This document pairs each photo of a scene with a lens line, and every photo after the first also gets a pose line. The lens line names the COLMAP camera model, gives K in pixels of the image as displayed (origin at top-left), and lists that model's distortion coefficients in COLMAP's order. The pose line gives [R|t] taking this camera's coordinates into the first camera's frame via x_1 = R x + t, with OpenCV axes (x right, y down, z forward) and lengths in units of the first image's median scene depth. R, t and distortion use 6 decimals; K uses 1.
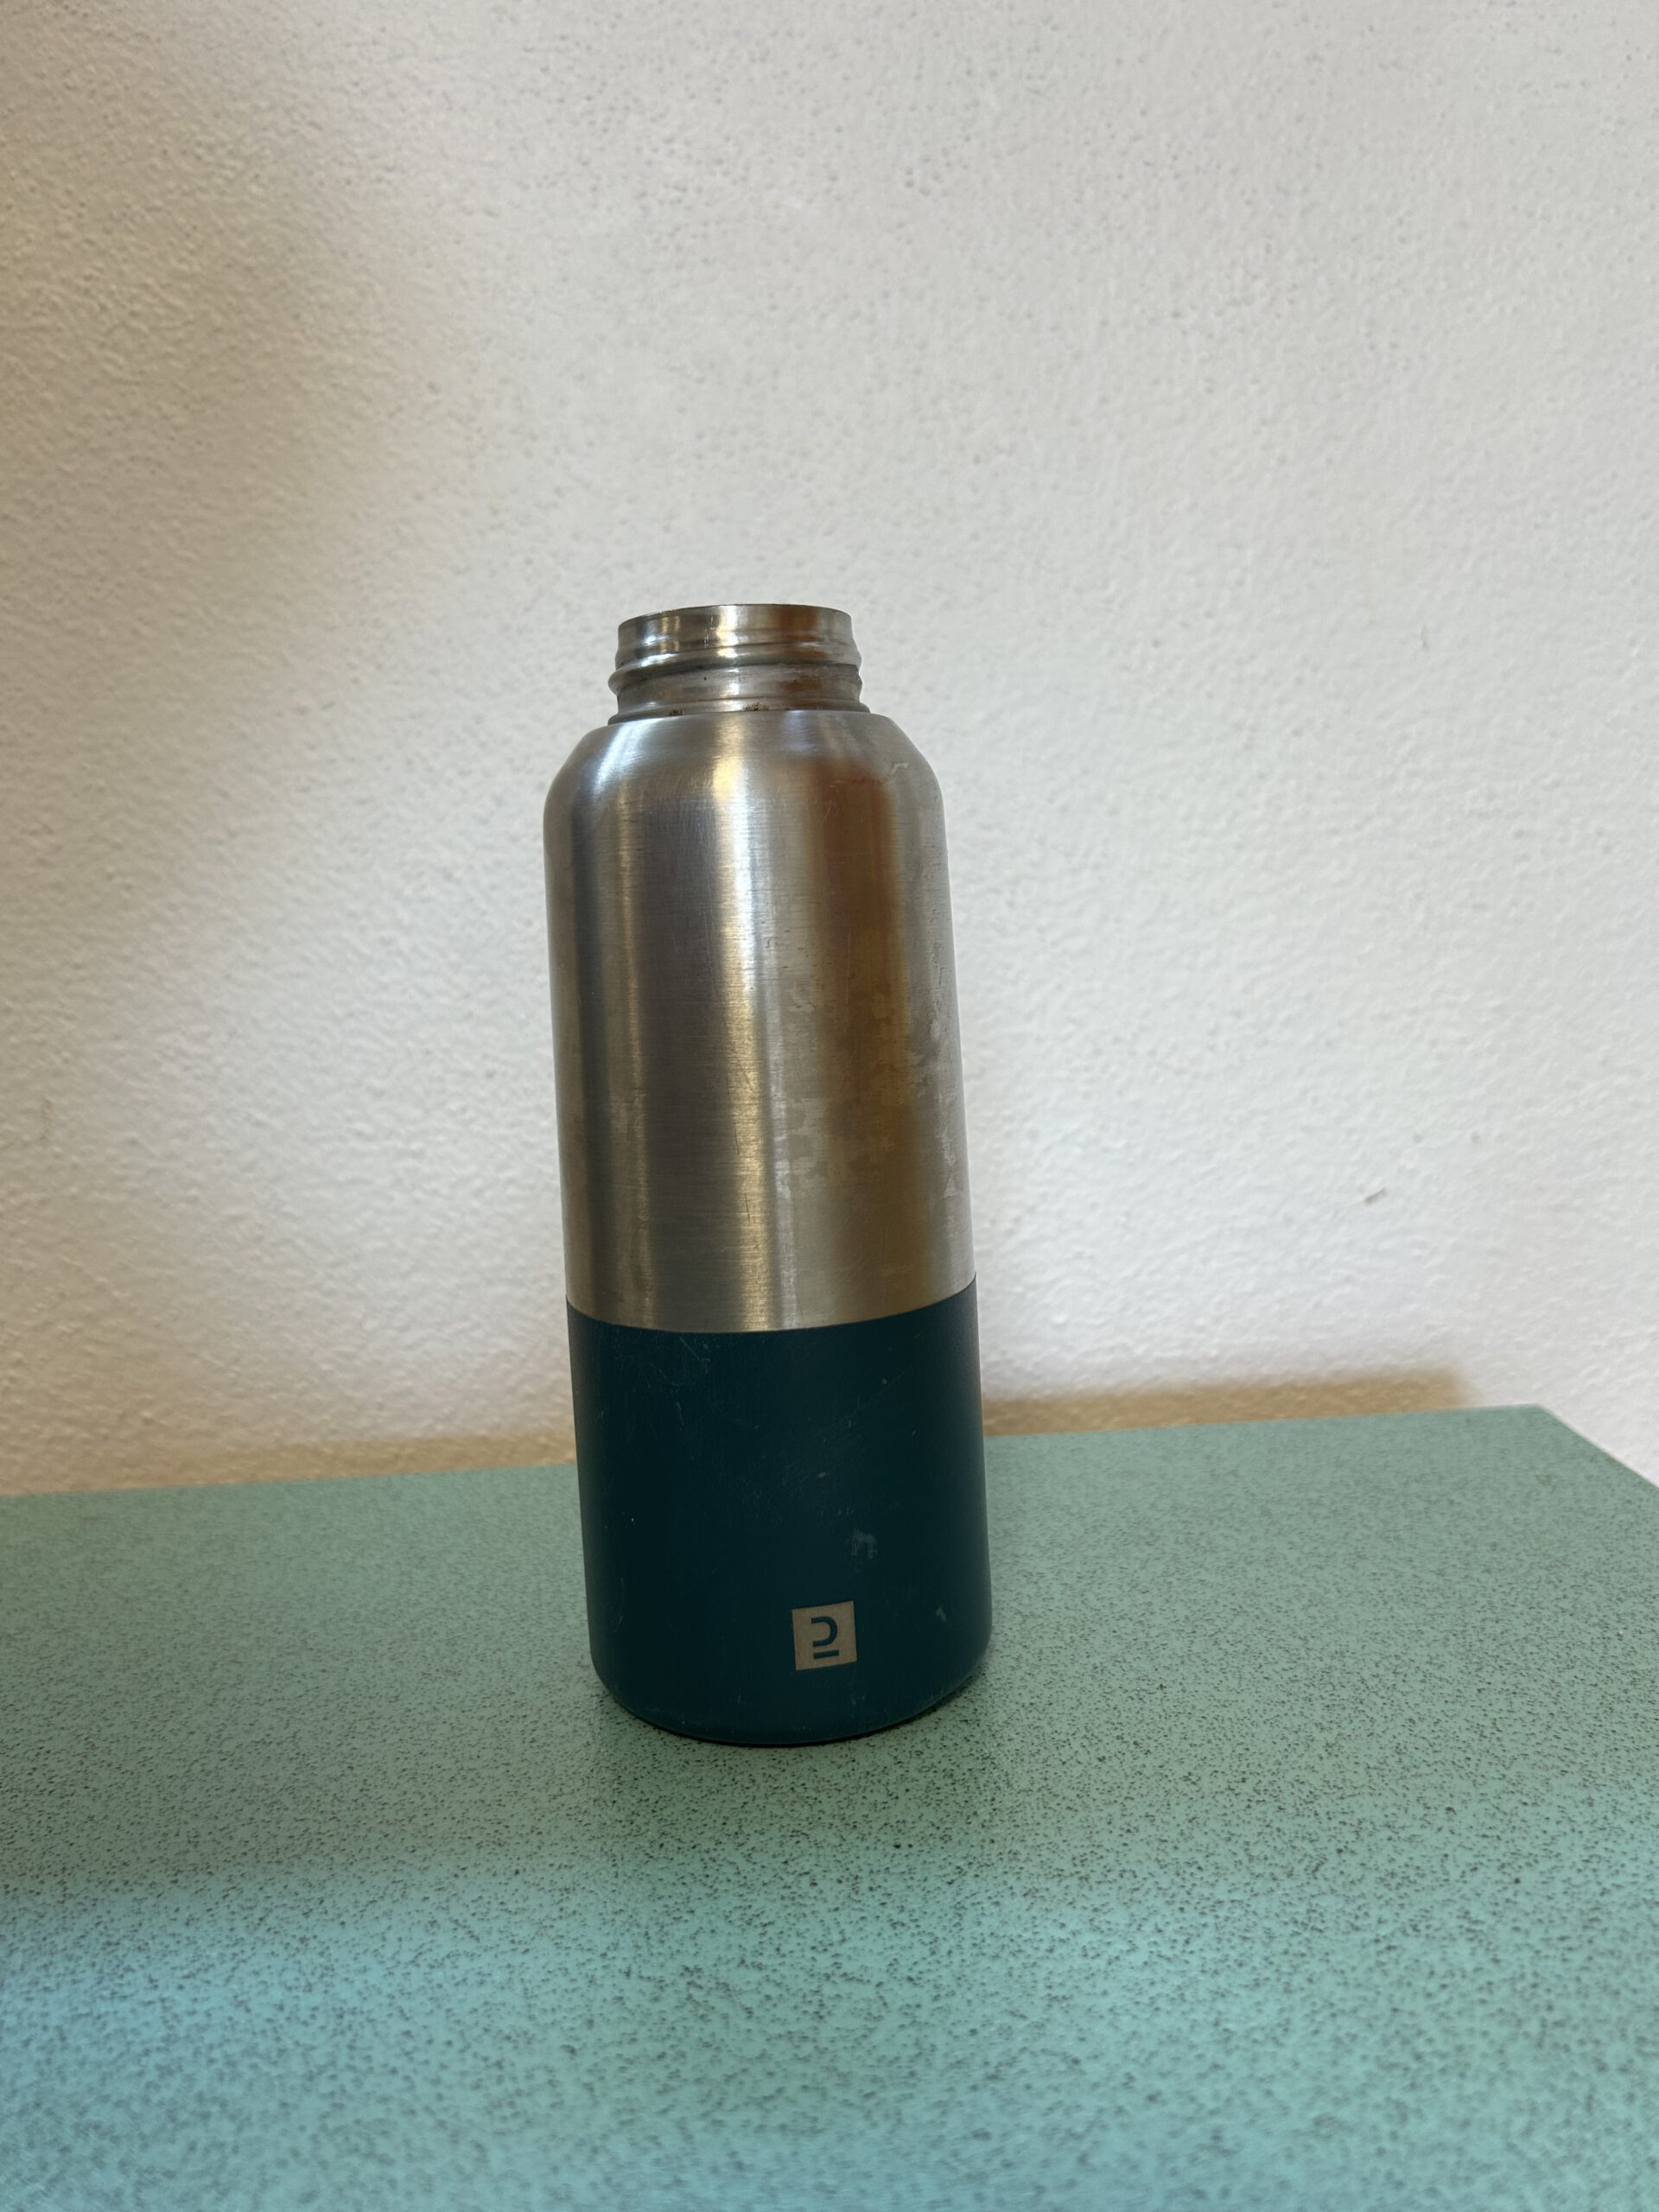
lens RADIAL K [[1697.1, 0, 846.1], [0, 1697.1, 1112.9], [0, 0, 1]] dist [0.016687, -0.031382]
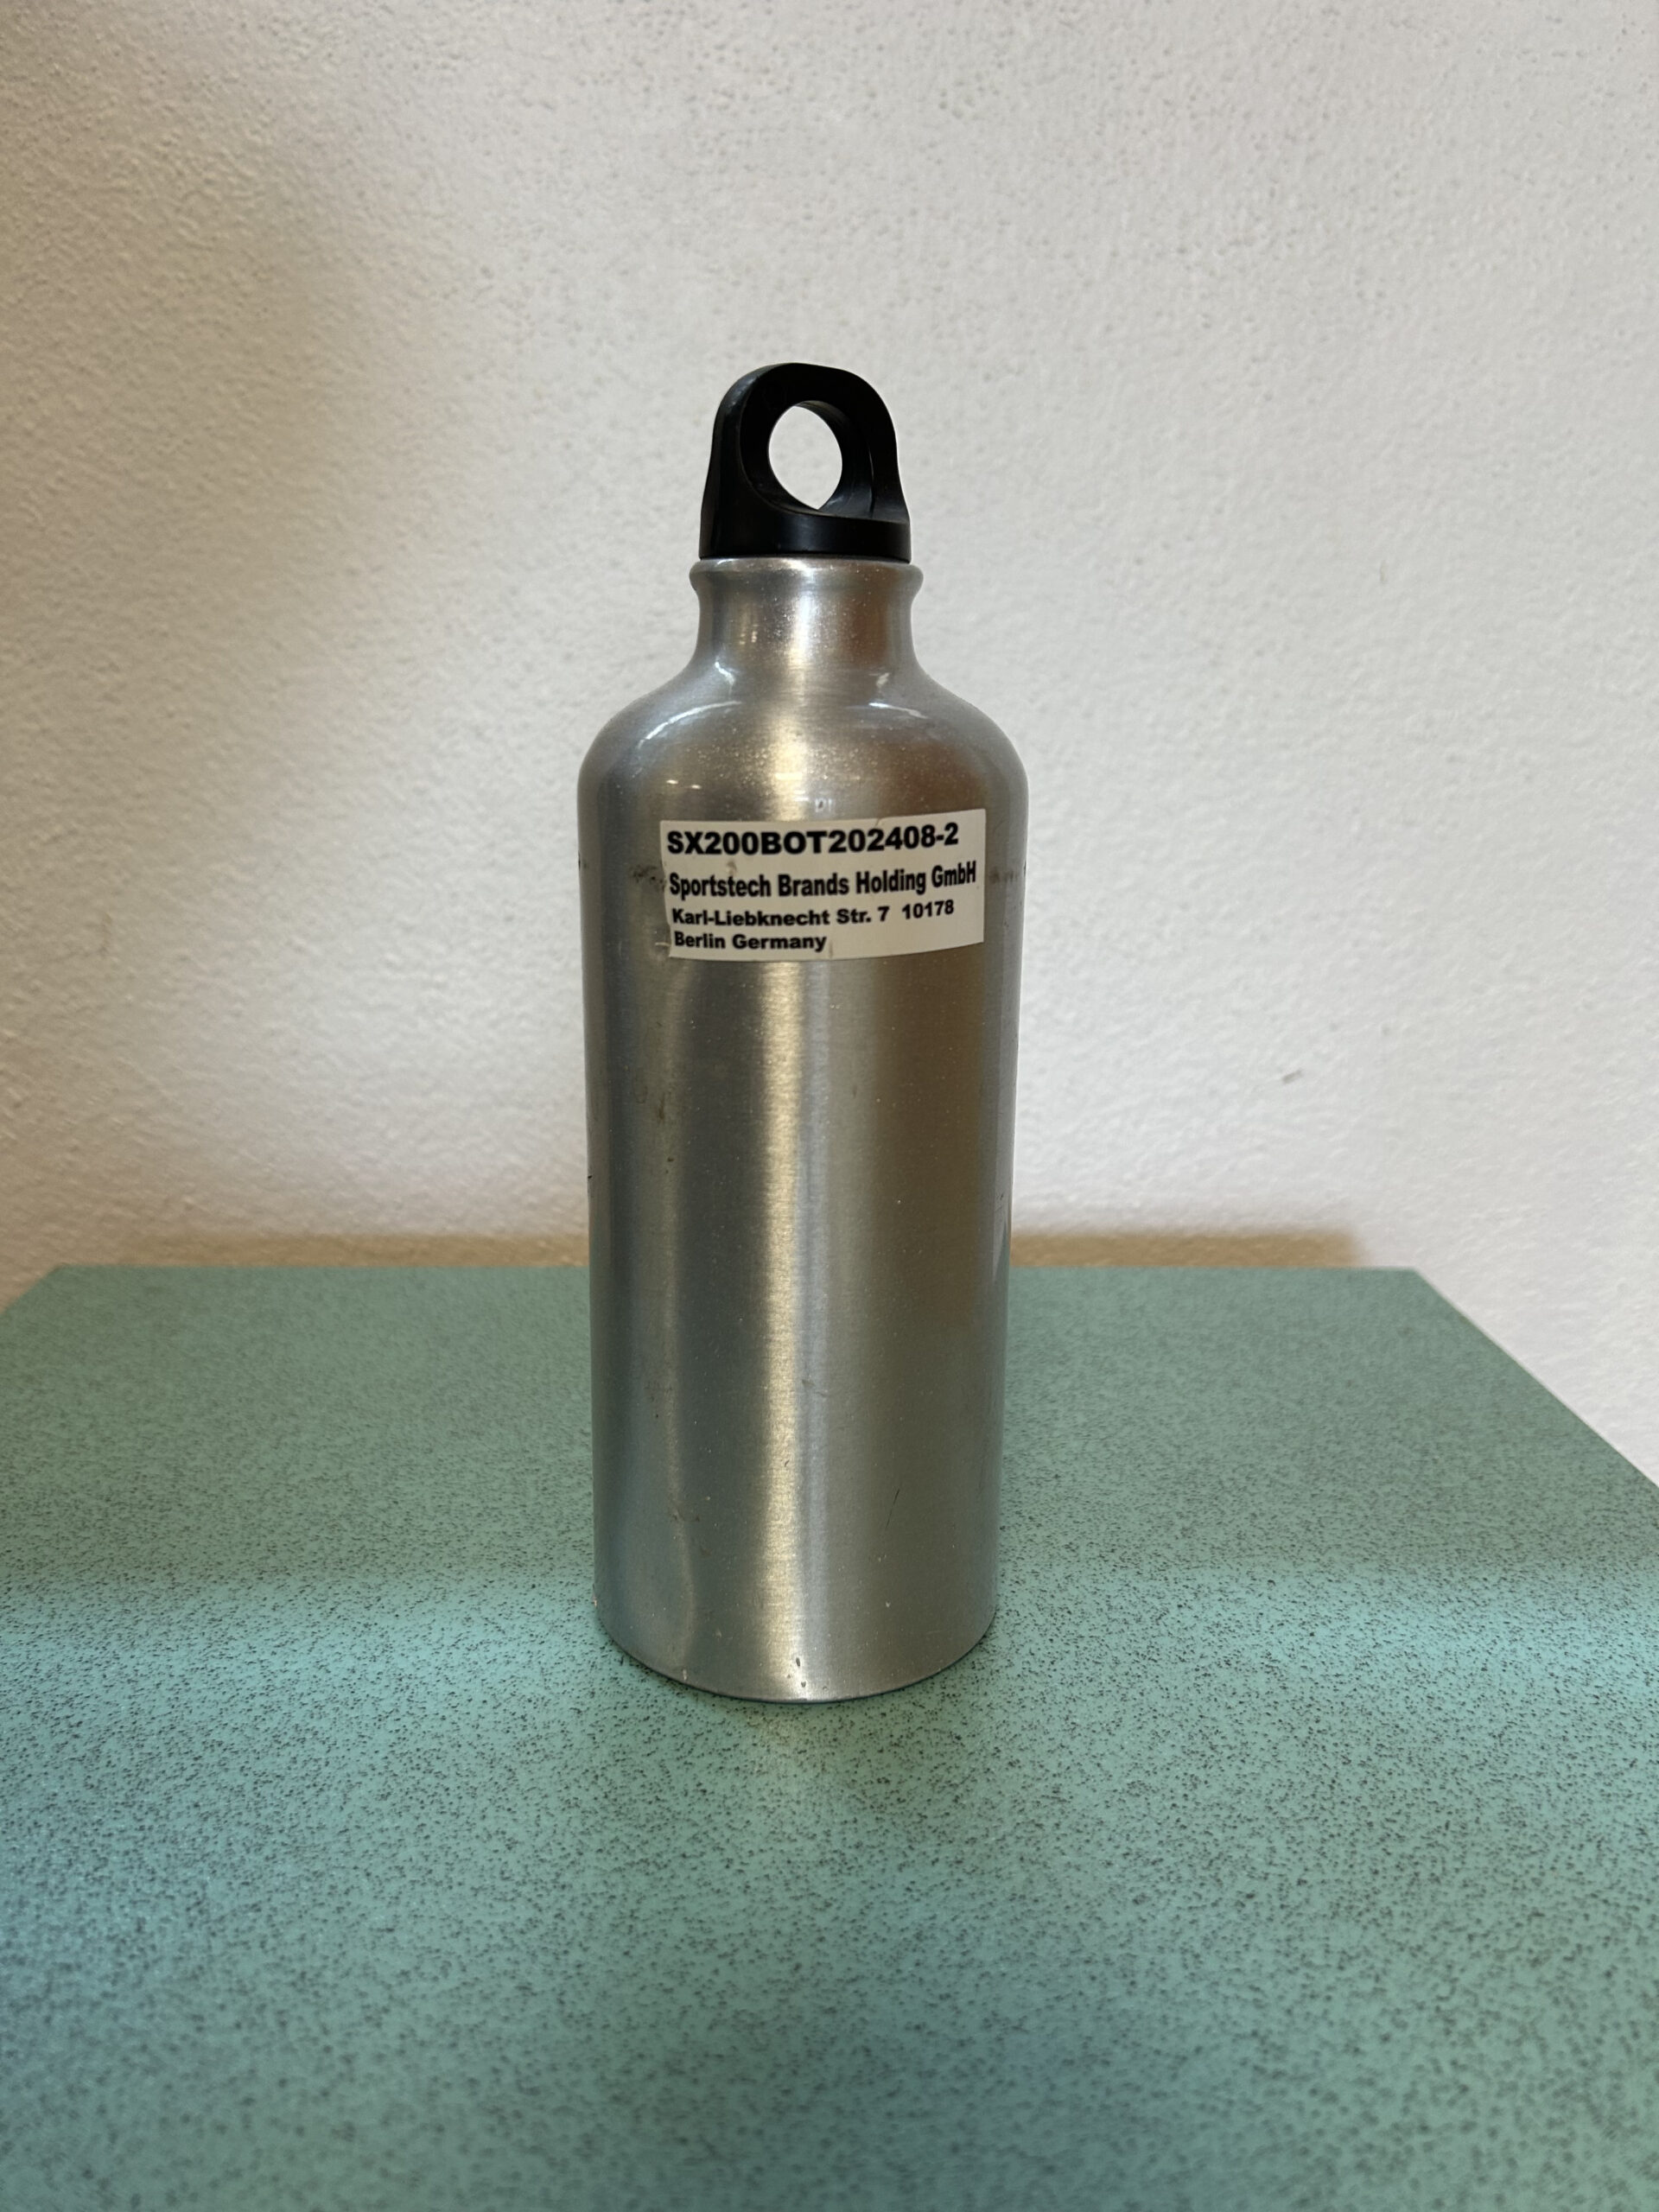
lens RADIAL K [[1697.1, 0, 866.2], [0, 1697.1, 1120.4], [0, 0, 1]] dist [0.016687, -0.031382]
pose [[0.997503, 0.063042, 0.031838, -0.004709], [-0.066196, 0.991688, 0.110330, -0.031143], [-0.024618, -0.112162, 0.993385, -0.130387]]
